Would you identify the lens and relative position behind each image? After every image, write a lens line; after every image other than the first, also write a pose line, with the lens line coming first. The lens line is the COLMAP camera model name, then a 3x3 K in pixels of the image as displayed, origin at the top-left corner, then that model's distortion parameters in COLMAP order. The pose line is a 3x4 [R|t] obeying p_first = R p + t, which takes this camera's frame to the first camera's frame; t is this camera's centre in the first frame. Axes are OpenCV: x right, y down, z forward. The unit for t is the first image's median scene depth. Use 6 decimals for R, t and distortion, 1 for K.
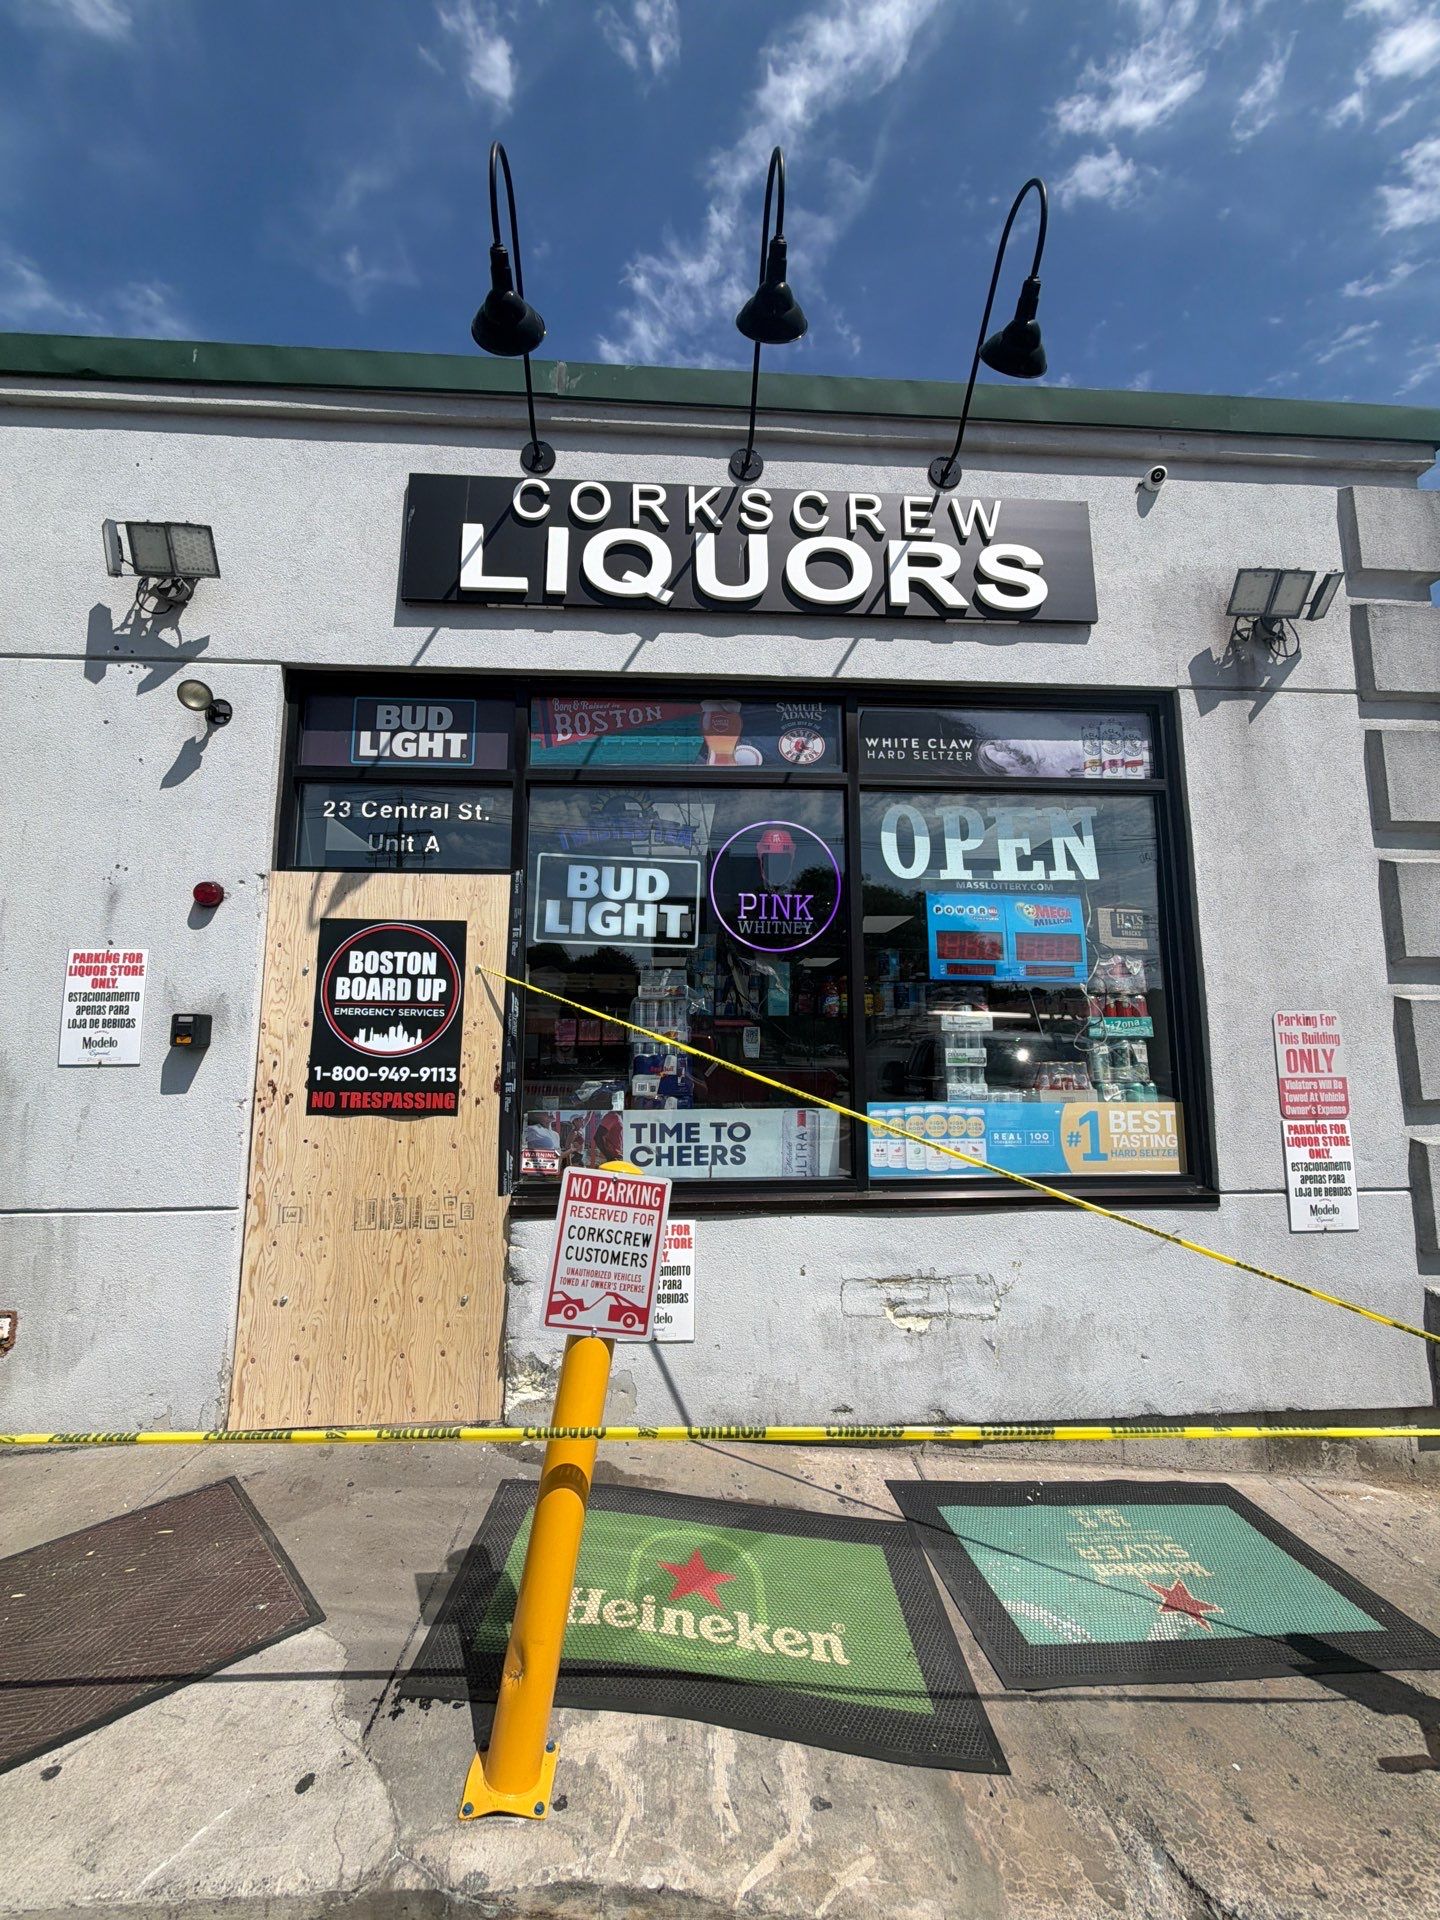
lens RADIAL K [[766.1, 0, 720.6], [0, 766.1, 959.4], [0, 0, 1]] dist [-0.000134, 0.000050]
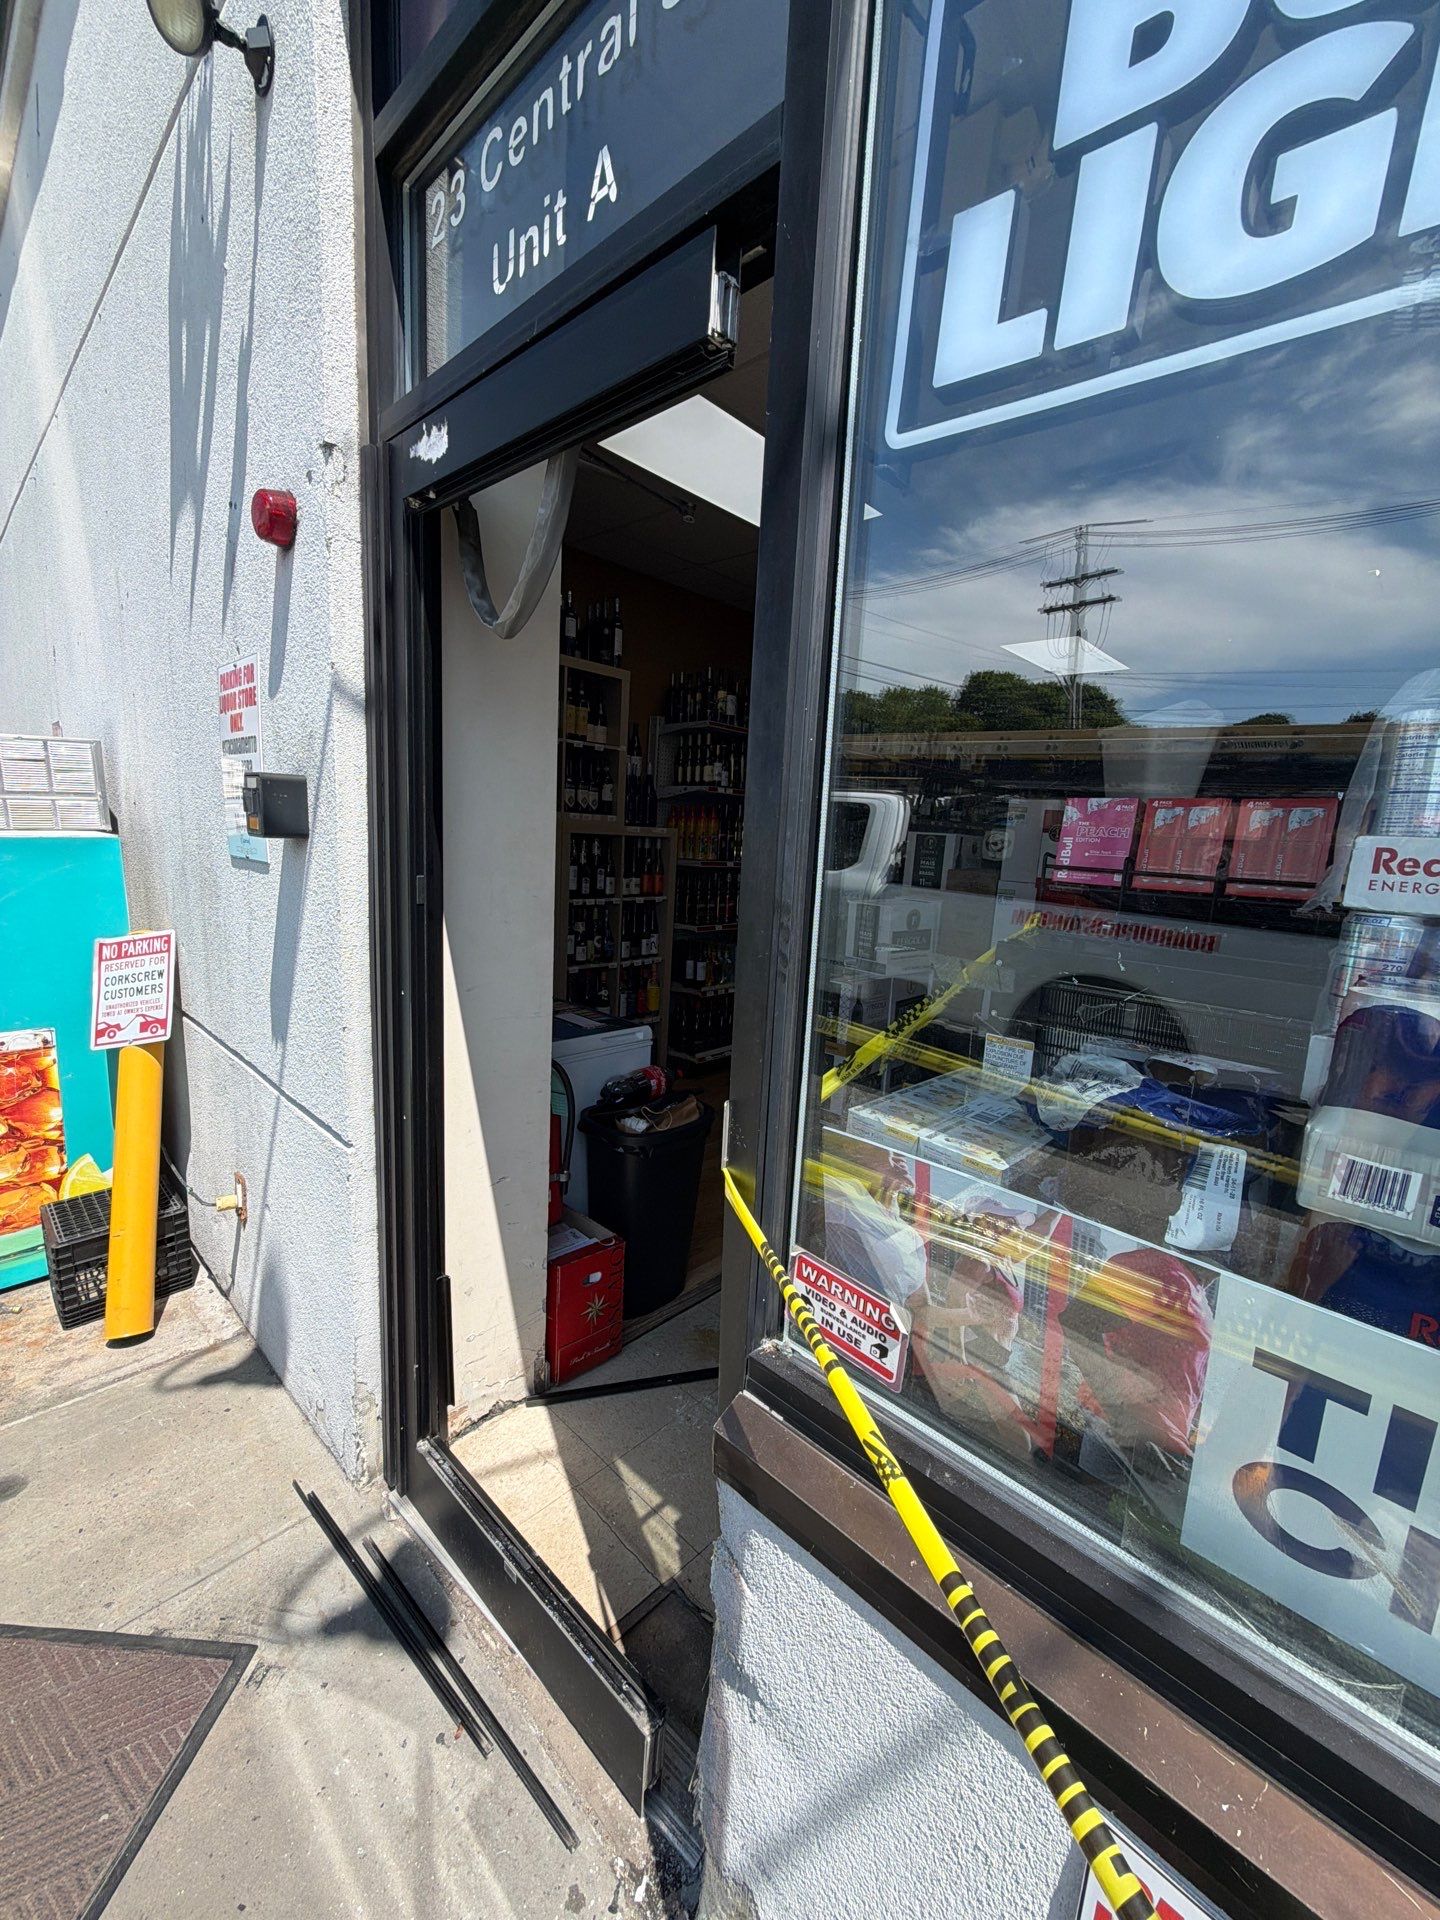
lens RADIAL K [[766.1, 0, 713.0], [0, 766.1, 959.5], [0, 0, 1]] dist [-0.000134, 0.000050]
pose [[0.672873, 0.162678, -0.721649, -0.086758], [0.037442, 0.966781, 0.252849, 0.067006], [0.738810, -0.197155, 0.644430, 0.790906]]
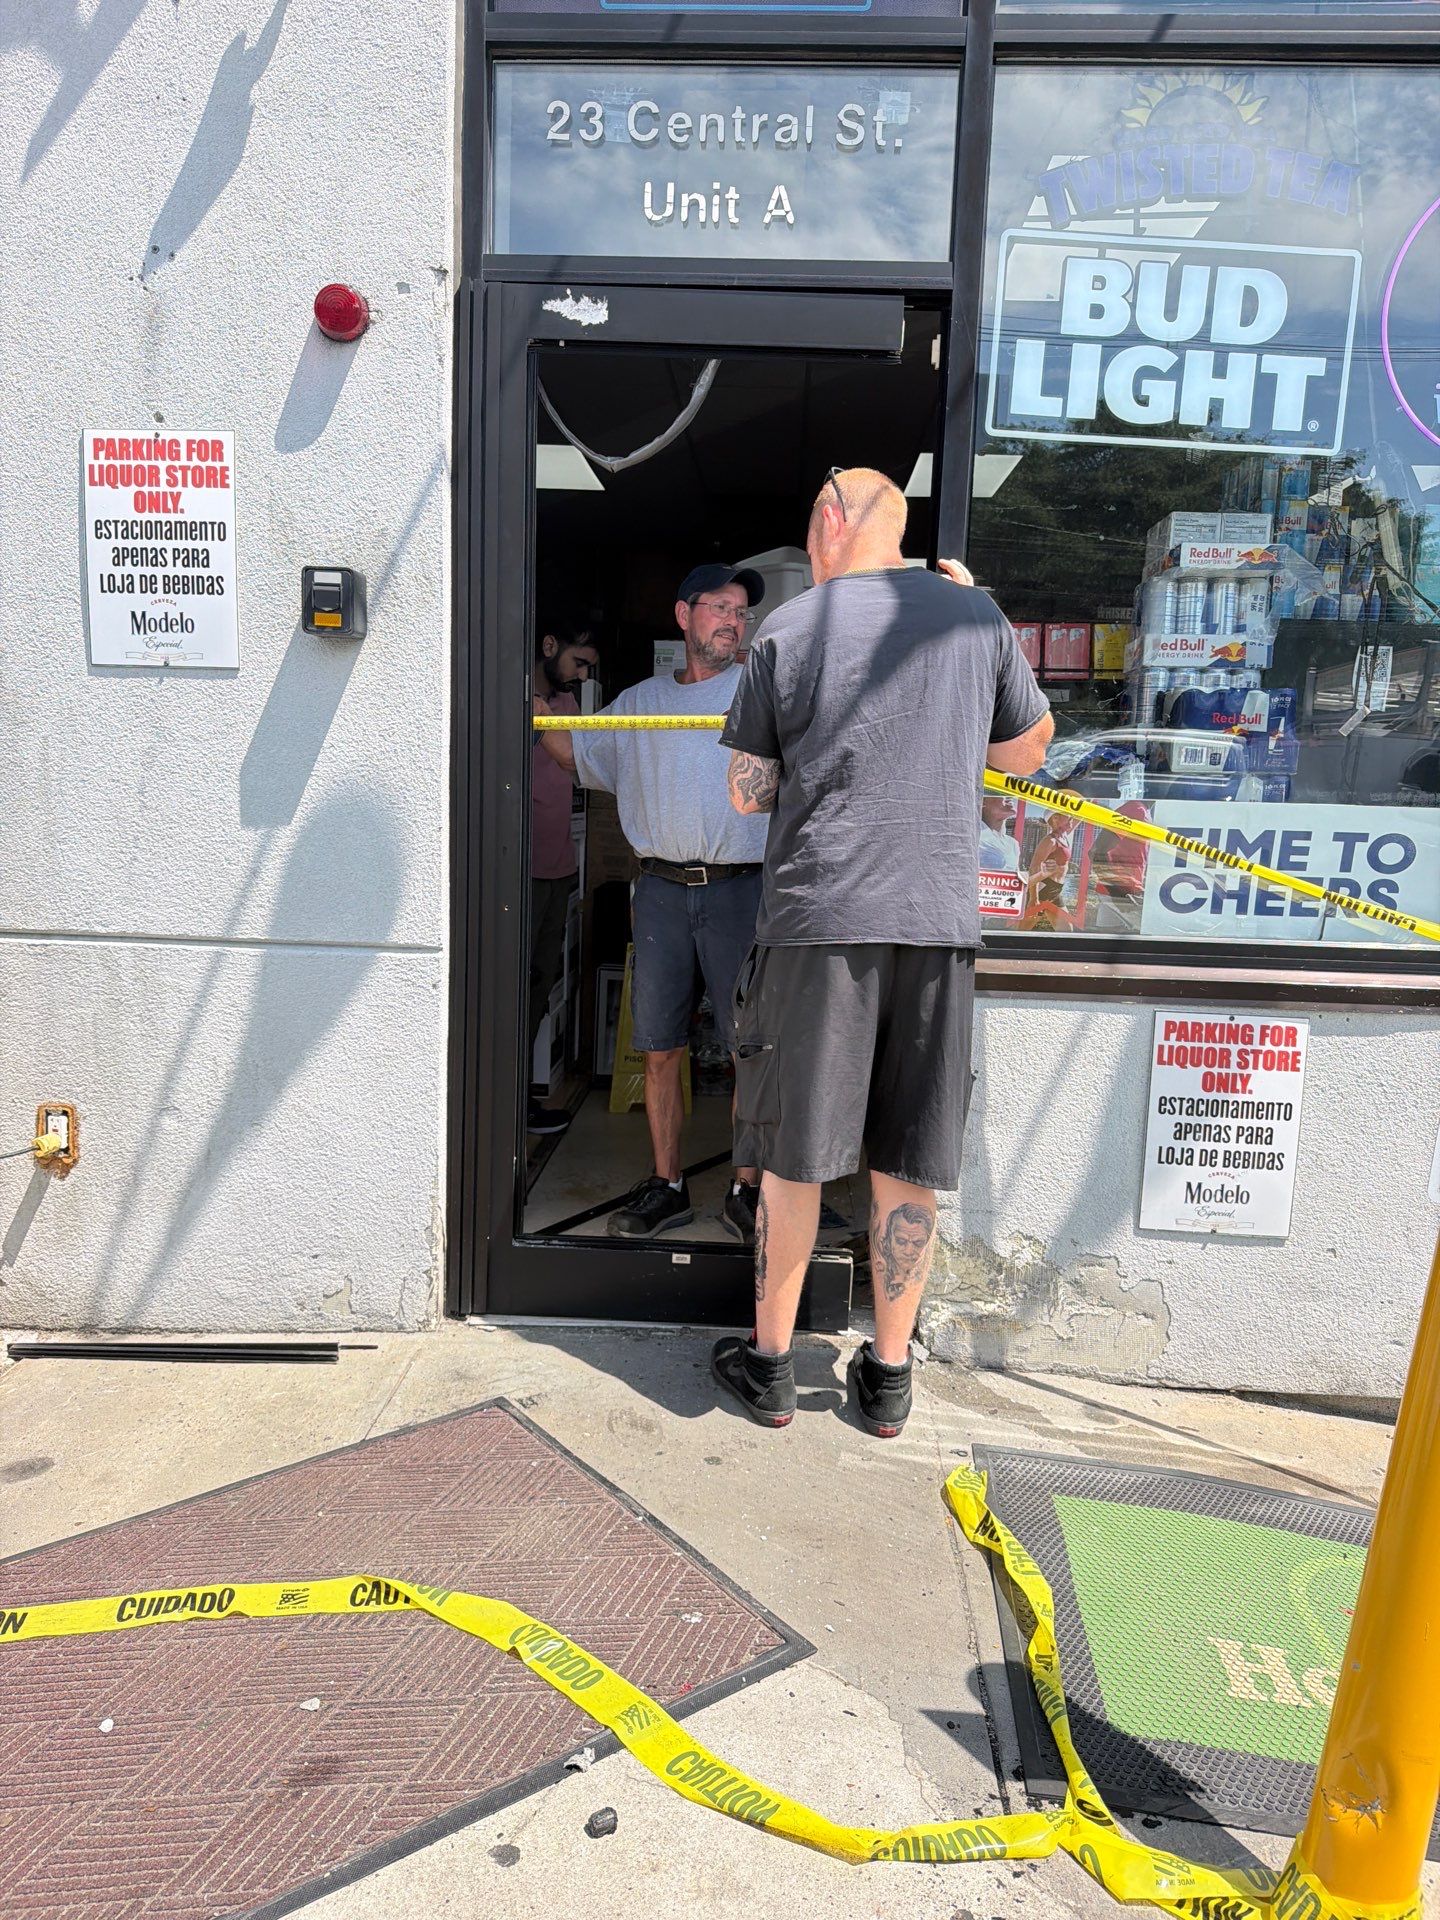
lens RADIAL K [[1365.0, 0, 721.1], [0, 1365.0, 948.3], [0, 0, 1]] dist [0.032399, -0.042792]
pose [[0.993370, 0.049814, -0.103603, -0.307211], [-0.021797, 0.966506, 0.255718, 0.069956], [0.112872, -0.251764, 0.961184, 0.098757]]
